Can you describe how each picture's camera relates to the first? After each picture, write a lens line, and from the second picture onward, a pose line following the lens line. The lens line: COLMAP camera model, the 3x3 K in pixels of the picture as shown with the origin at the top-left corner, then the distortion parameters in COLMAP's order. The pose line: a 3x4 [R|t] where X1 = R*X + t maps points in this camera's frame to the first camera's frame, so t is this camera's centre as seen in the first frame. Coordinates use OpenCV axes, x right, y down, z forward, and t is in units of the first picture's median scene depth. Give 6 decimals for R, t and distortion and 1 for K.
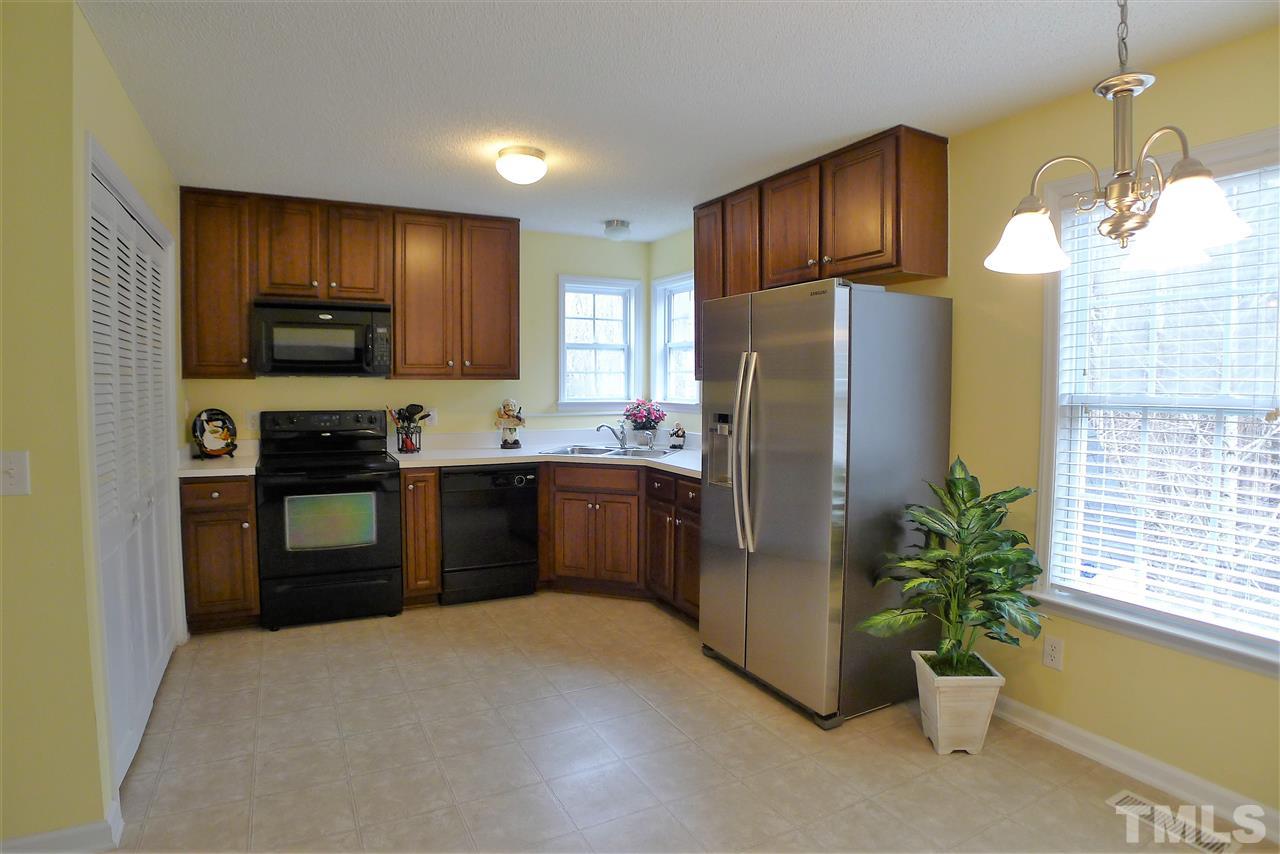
lens RADIAL K [[682.5, 0, 640.0], [0, 682.5, 427.0], [0, 0, 1]] dist [-0.115107, 0.037620]
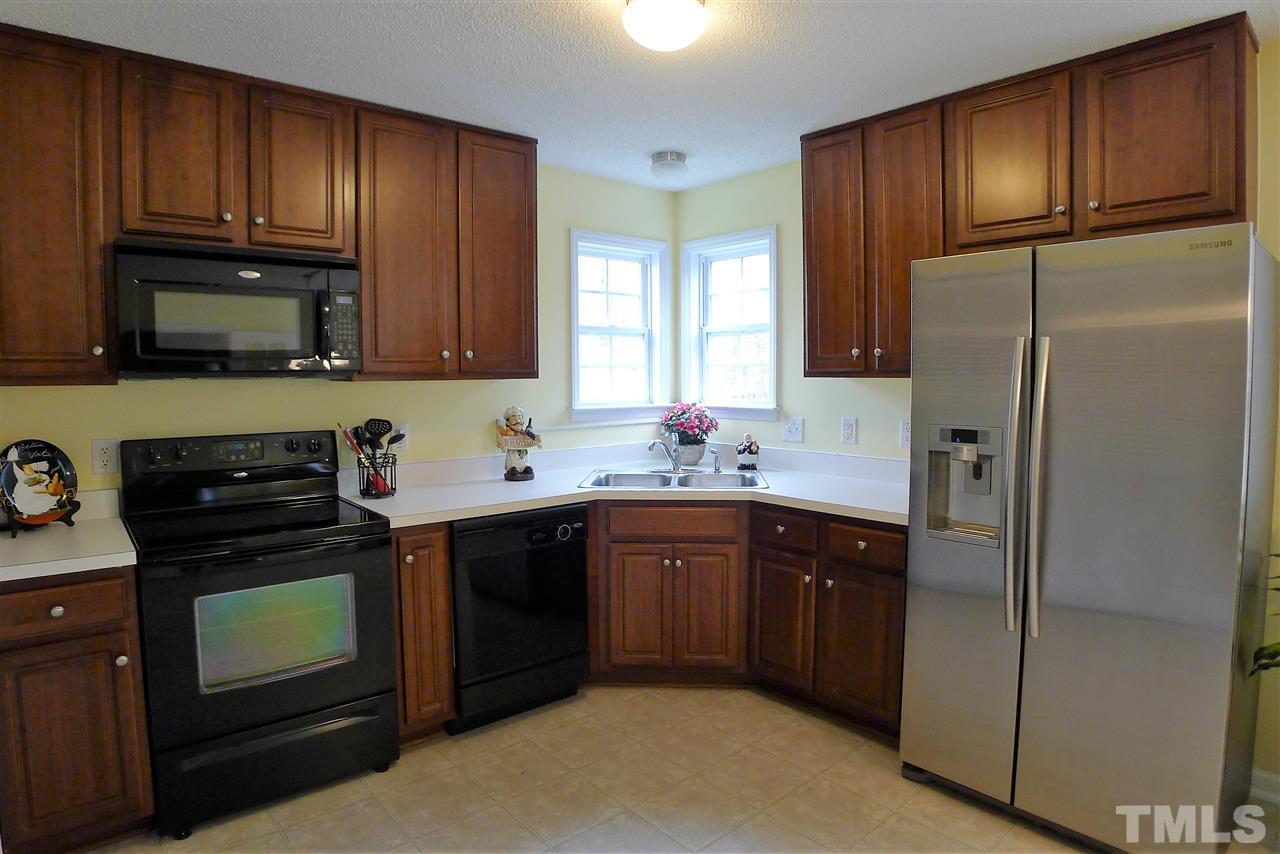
lens RADIAL K [[714.2, 0, 644.6], [0, 714.2, 420.2], [0, 0, 1]] dist [-0.108881, 0.033191]
pose [[0.971729, -0.026187, 0.234641, -0.269299], [0.026314, 0.999650, 0.002589, -0.030418], [-0.234627, 0.003658, 0.972079, 0.321758]]
